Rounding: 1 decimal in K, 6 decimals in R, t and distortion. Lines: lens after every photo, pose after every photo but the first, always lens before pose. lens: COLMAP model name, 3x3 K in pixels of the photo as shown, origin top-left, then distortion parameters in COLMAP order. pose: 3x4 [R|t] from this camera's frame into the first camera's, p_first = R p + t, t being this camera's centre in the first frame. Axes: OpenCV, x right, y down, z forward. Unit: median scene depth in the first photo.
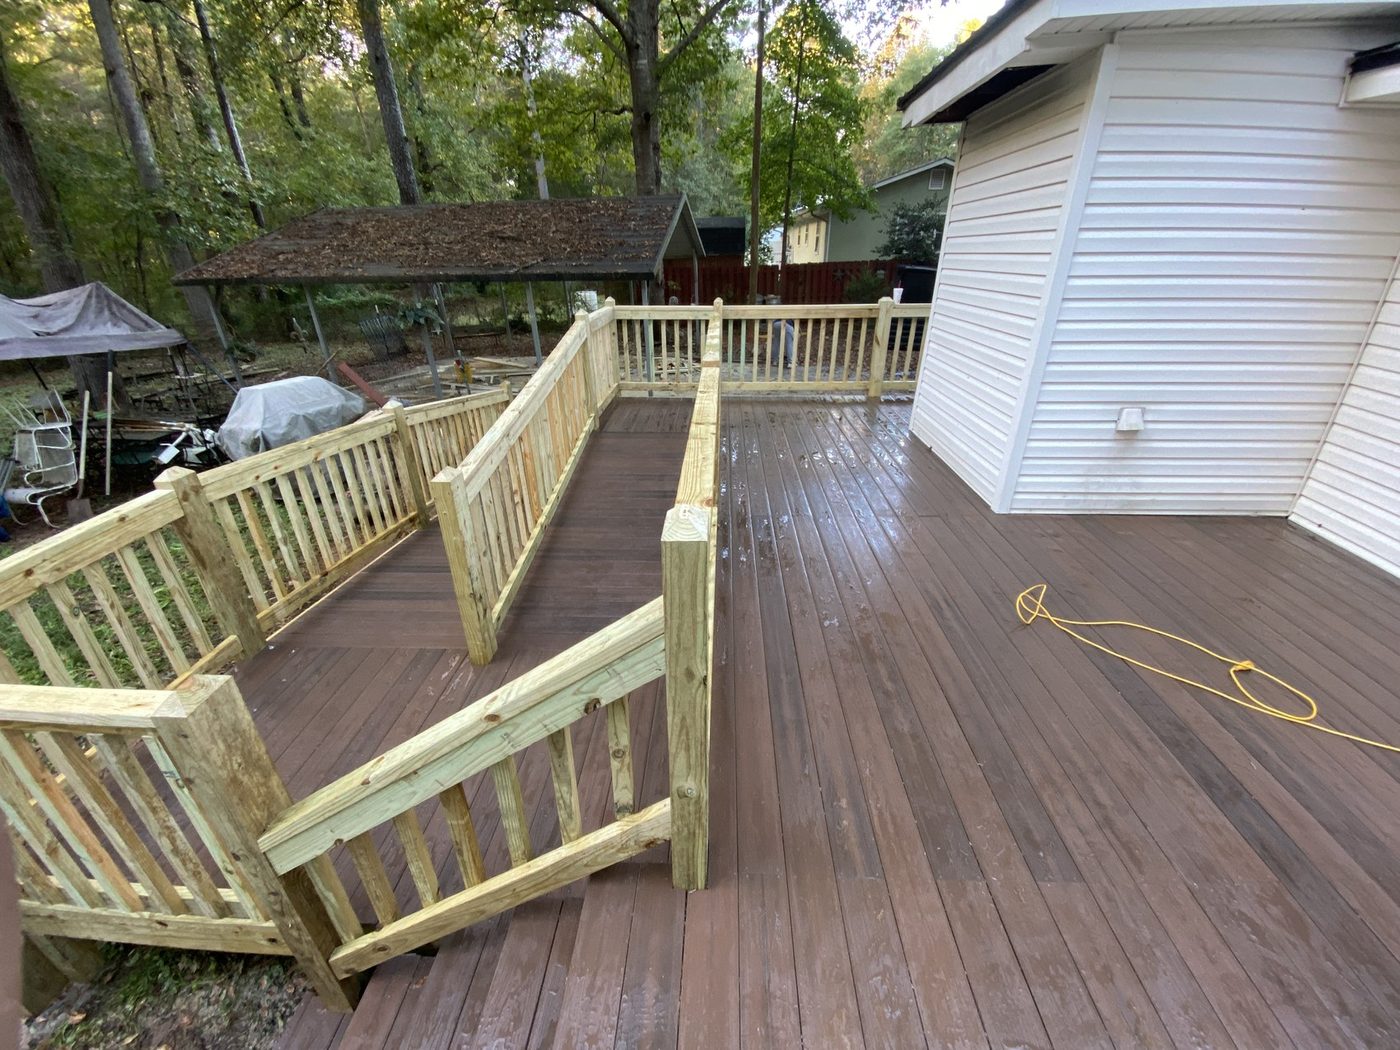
lens RADIAL K [[563.8, 0, 700.0], [0, 563.8, 525.0], [0, 0, 1]] dist [-0.030565, -0.000350]
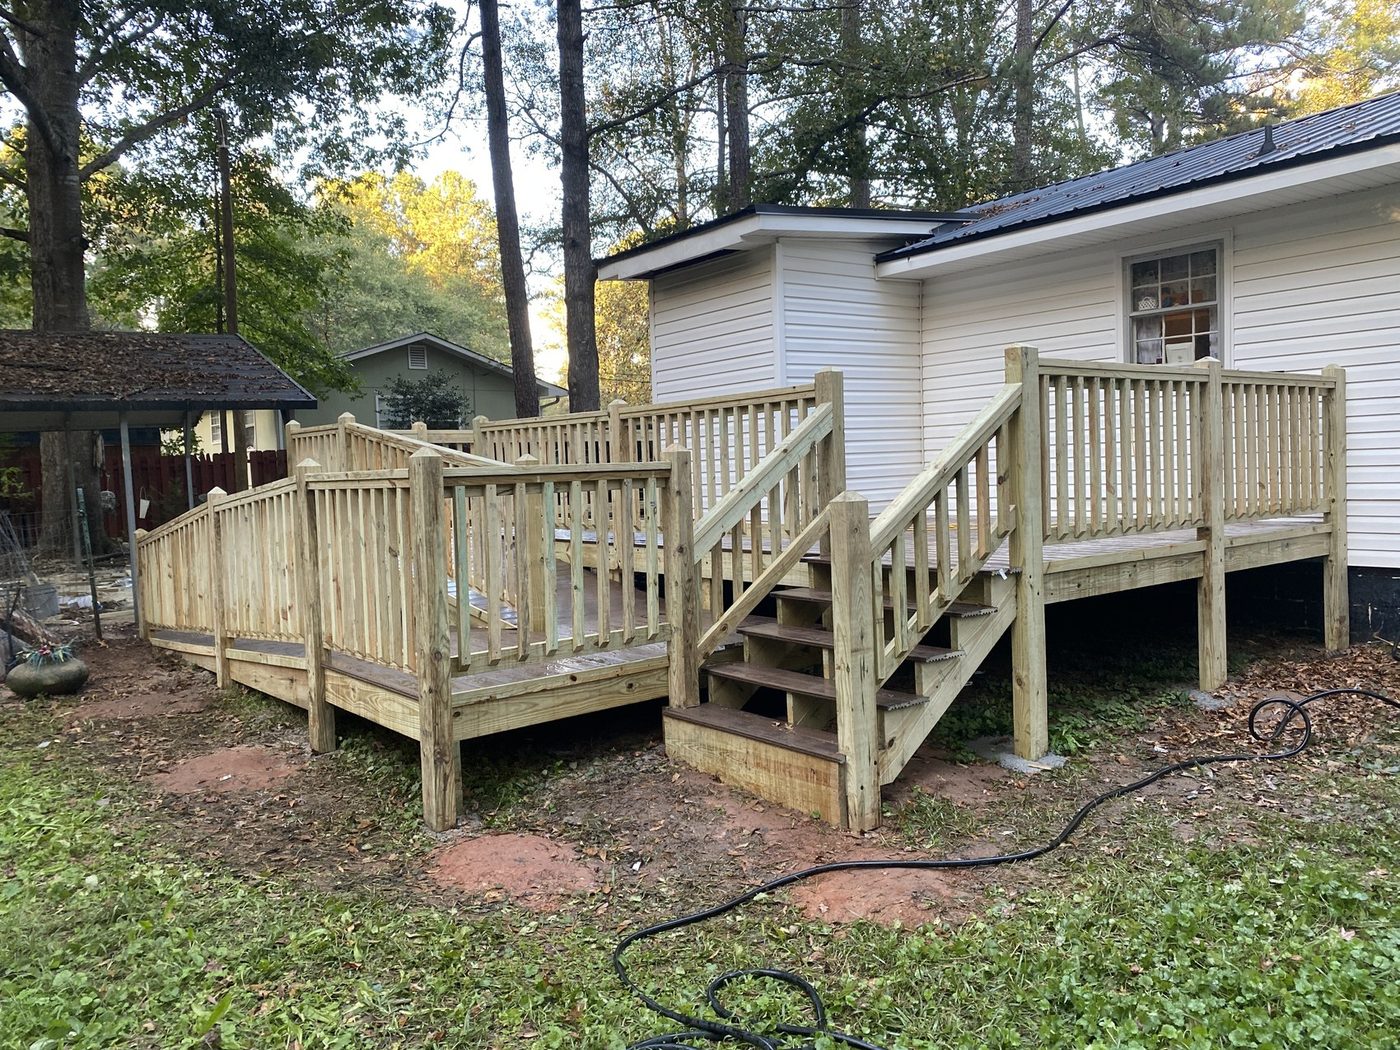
lens RADIAL K [[1056.2, 0, 700.0], [0, 1056.2, 525.0], [0, 0, 1]] dist [0.001701, -0.006571]
pose [[0.756938, -0.063349, 0.650409, -1.580020], [0.326108, 0.899122, -0.291947, 0.788682], [-0.566302, 0.433090, 0.701238, -0.802113]]
